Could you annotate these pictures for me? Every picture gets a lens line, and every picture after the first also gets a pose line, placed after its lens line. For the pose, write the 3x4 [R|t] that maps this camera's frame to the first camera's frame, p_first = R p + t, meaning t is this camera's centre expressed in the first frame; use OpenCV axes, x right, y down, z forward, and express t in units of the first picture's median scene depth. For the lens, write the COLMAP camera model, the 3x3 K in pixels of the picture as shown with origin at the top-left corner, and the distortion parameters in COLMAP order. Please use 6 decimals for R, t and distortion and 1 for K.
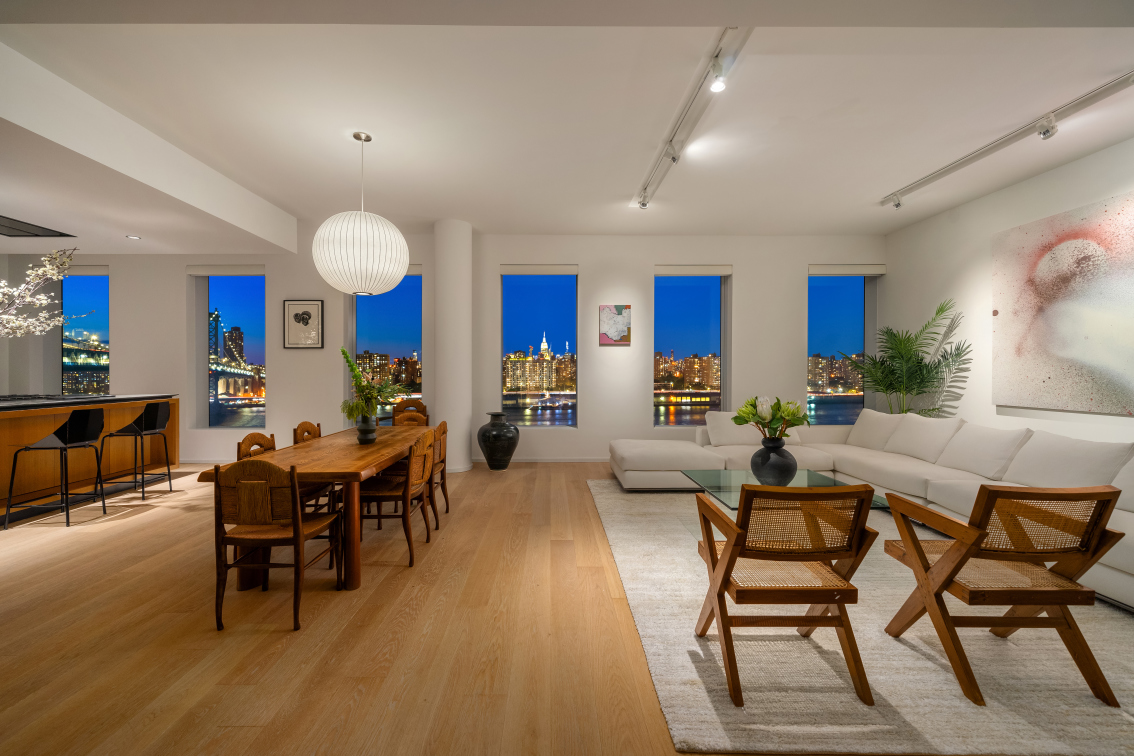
lens RADIAL K [[464.8, 0, 559.2], [0, 464.8, 378.7], [0, 0, 1]] dist [-0.001110, -0.000127]
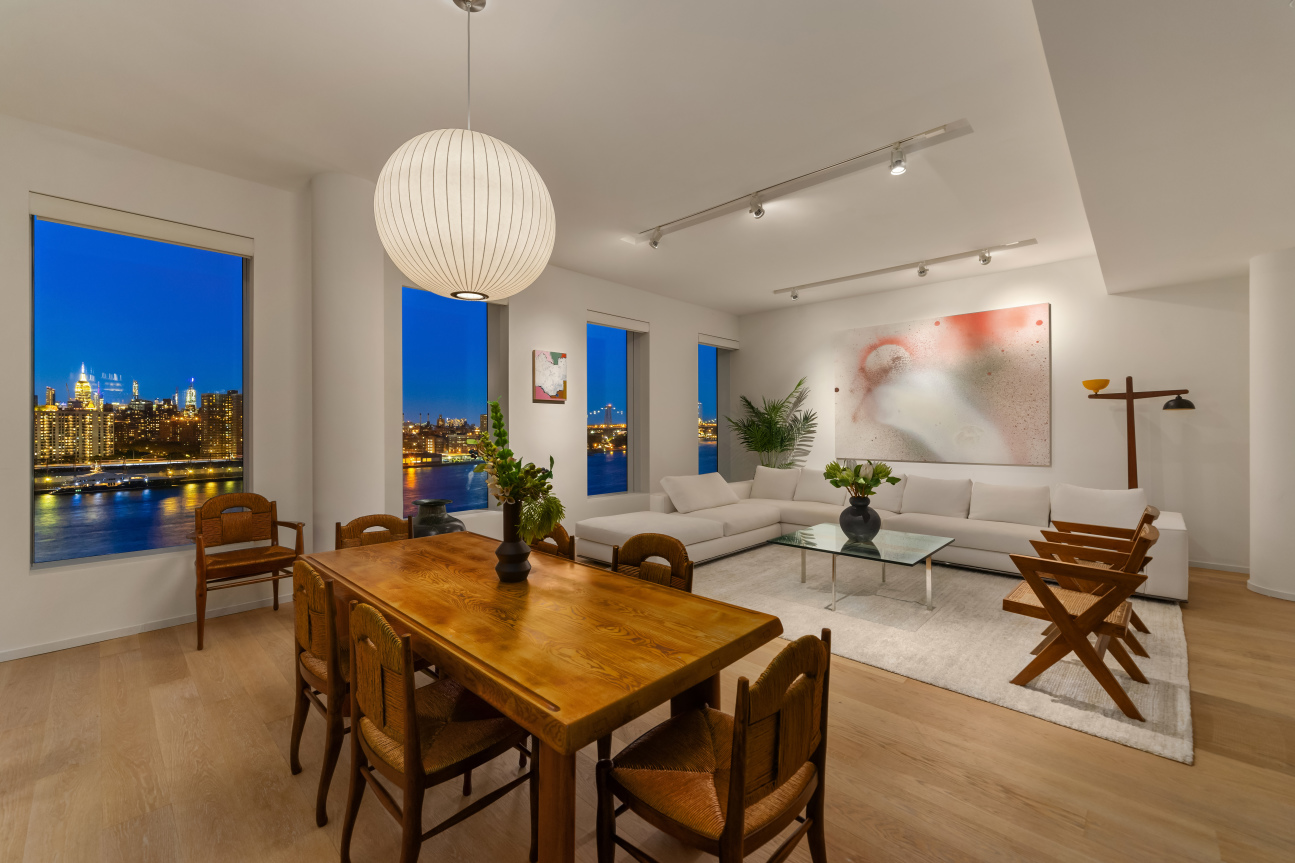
lens RADIAL K [[519.7, 0, 642.9], [0, 519.7, 433.1], [0, 0, 1]] dist [-0.000121, 0.000197]
pose [[0.702440, -0.005586, 0.711721, -0.408872], [0.011912, 0.999921, -0.003908, -0.012967], [-0.711643, 0.011223, 0.702452, 0.261725]]
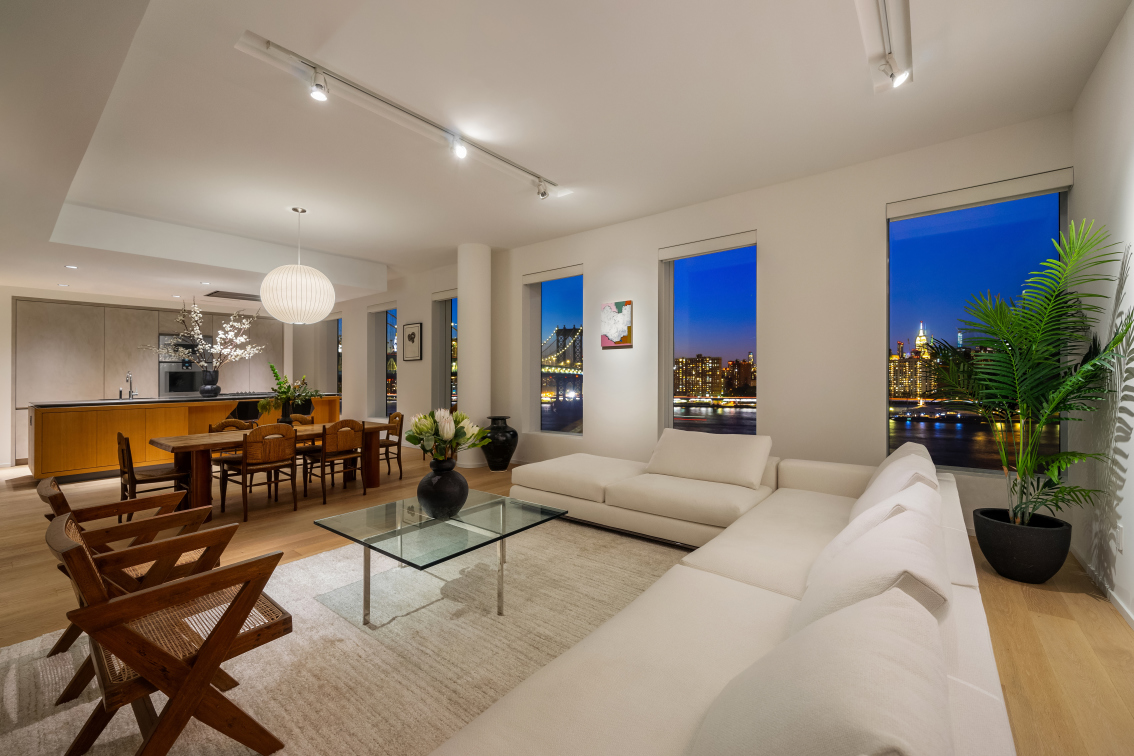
lens RADIAL K [[464.8, 0, 559.2], [0, 464.8, 378.7], [0, 0, 1]] dist [-0.001110, -0.000127]
pose [[0.766643, -0.001347, -0.642072, 0.611670], [-0.002892, 0.999980, -0.005551, -0.007376], [0.642067, 0.006112, 0.766625, 0.253567]]
